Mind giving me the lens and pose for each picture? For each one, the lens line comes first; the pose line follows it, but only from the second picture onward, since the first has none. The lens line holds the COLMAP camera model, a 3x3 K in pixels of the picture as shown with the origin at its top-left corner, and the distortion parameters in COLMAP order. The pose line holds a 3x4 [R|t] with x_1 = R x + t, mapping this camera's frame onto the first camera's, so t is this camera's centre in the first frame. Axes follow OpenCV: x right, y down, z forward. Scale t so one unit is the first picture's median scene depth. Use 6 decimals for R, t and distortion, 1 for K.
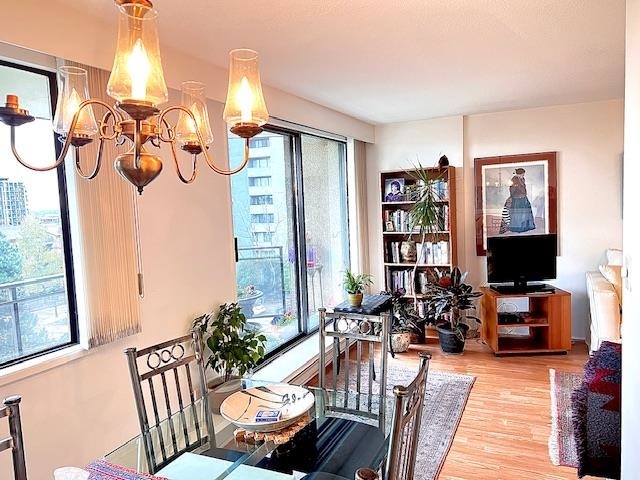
lens RADIAL K [[480.4, 0, 320.0], [0, 480.4, 240.0], [0, 0, 1]] dist [0.002997, -0.000054]
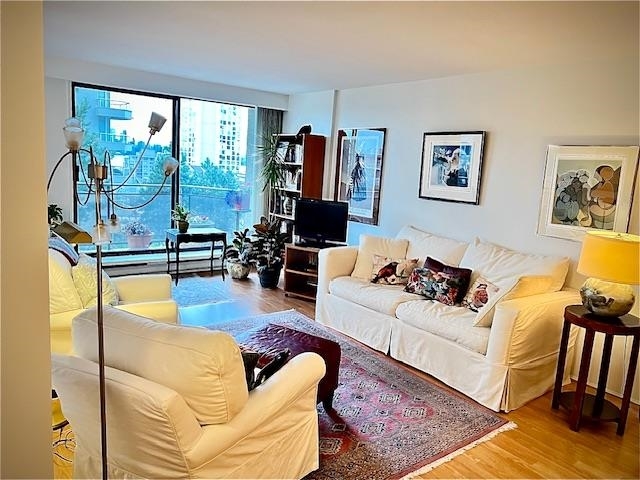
lens RADIAL K [[477.9, 0, 320.0], [0, 477.9, 240.0], [0, 0, 1]] dist [0.028544, -0.001990]
pose [[0.882345, 0.178031, -0.435628, 0.811945], [-0.149167, 0.983752, 0.099907, -0.022713], [0.446337, -0.023171, 0.894565, -0.012394]]
